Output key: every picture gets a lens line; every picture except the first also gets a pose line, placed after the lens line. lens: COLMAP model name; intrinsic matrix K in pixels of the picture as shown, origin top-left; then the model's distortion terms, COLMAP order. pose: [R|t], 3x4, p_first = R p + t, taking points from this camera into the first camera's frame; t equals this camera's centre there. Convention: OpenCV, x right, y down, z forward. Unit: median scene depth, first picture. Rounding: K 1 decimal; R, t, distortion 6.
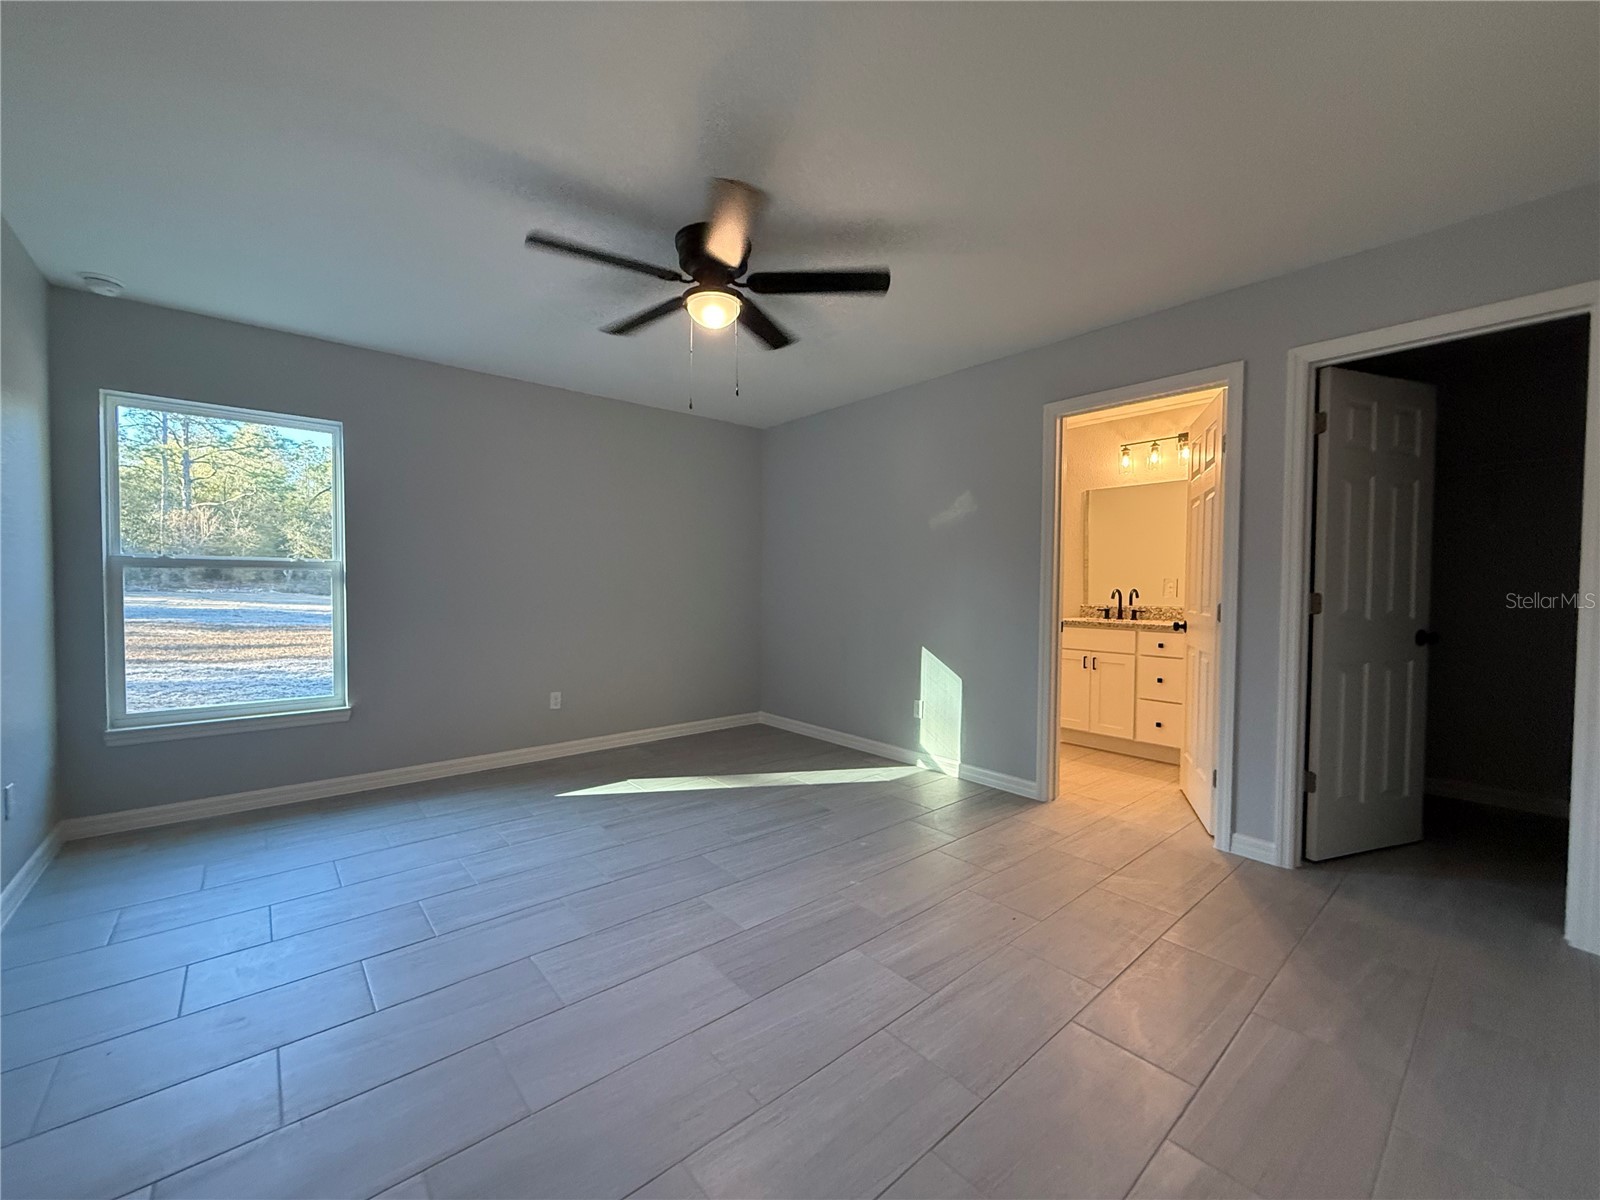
lens RADIAL K [[639.5, 0, 800.0], [0, 639.5, 600.0], [0, 0, 1]] dist [0.000246, -0.000076]
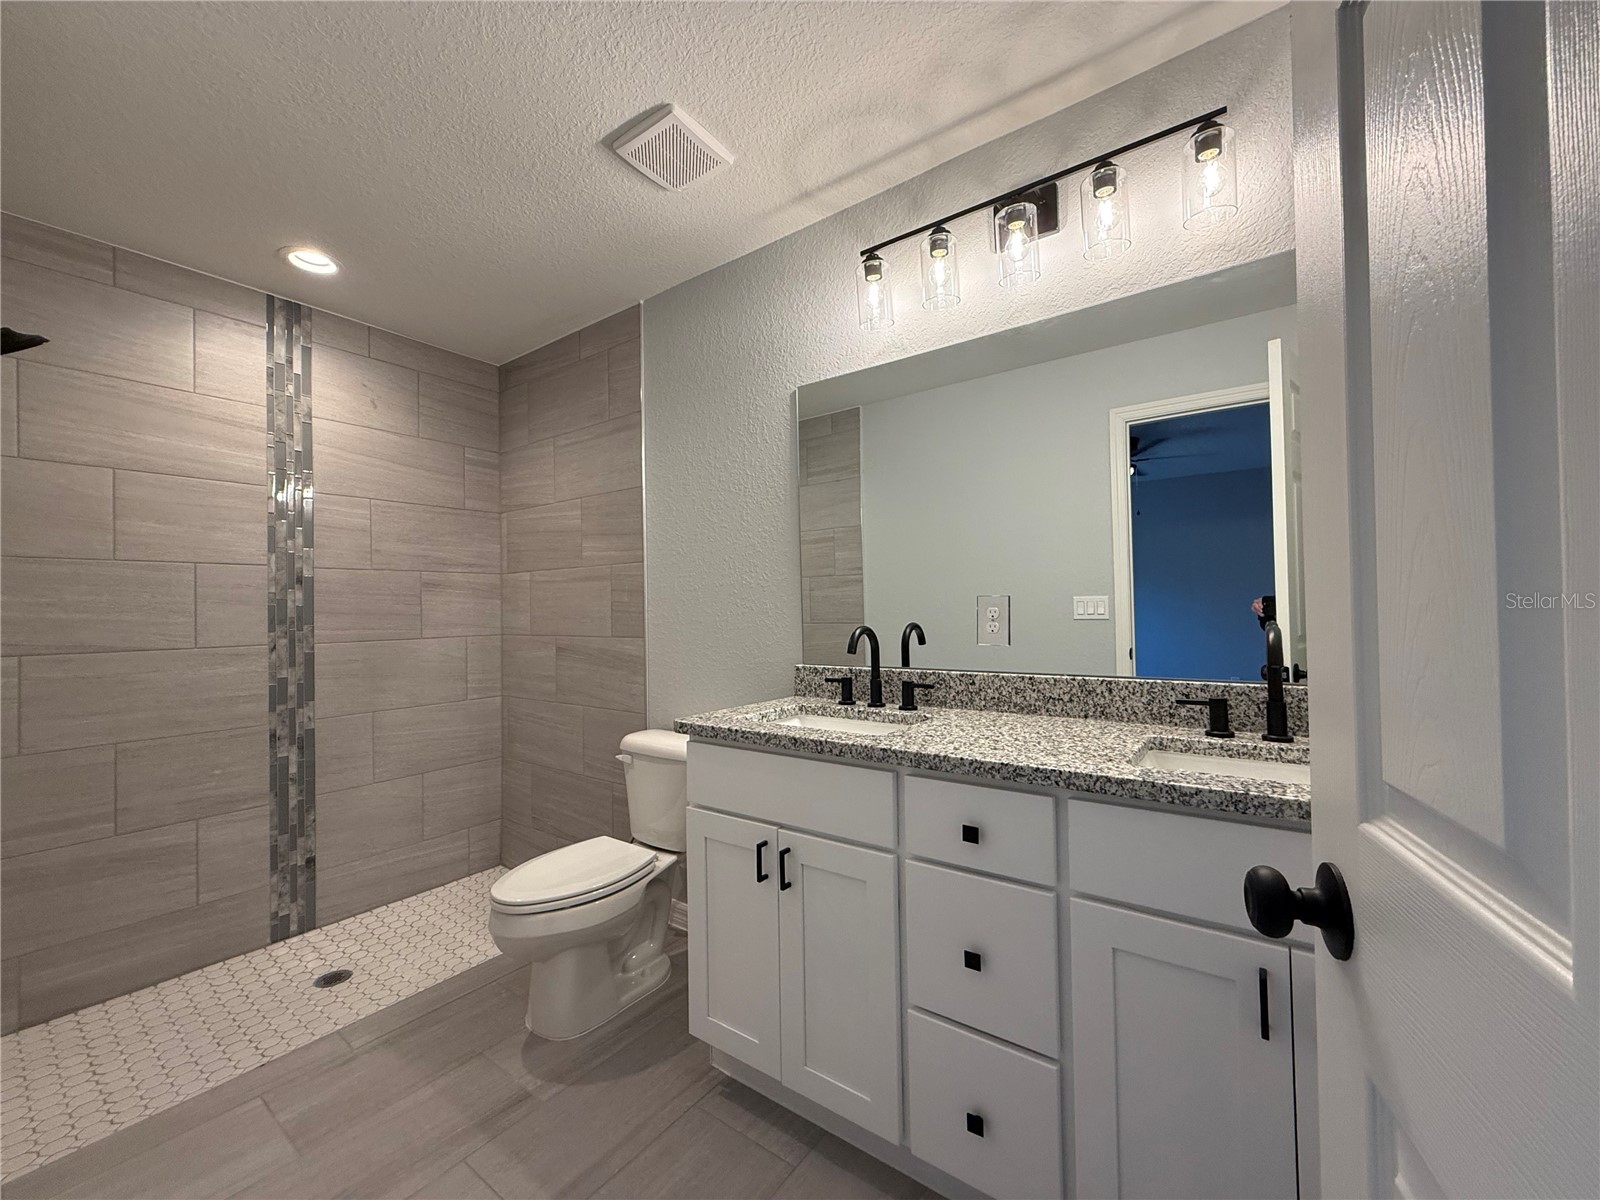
lens RADIAL K [[639.5, 0, 800.0], [0, 639.5, 600.0], [0, 0, 1]] dist [0.000246, -0.000076]
pose [[0.972921, -0.019400, 0.230320, 0.377137], [0.029564, 0.998732, -0.040759, -0.018682], [-0.229238, 0.046464, 0.972261, 0.651020]]
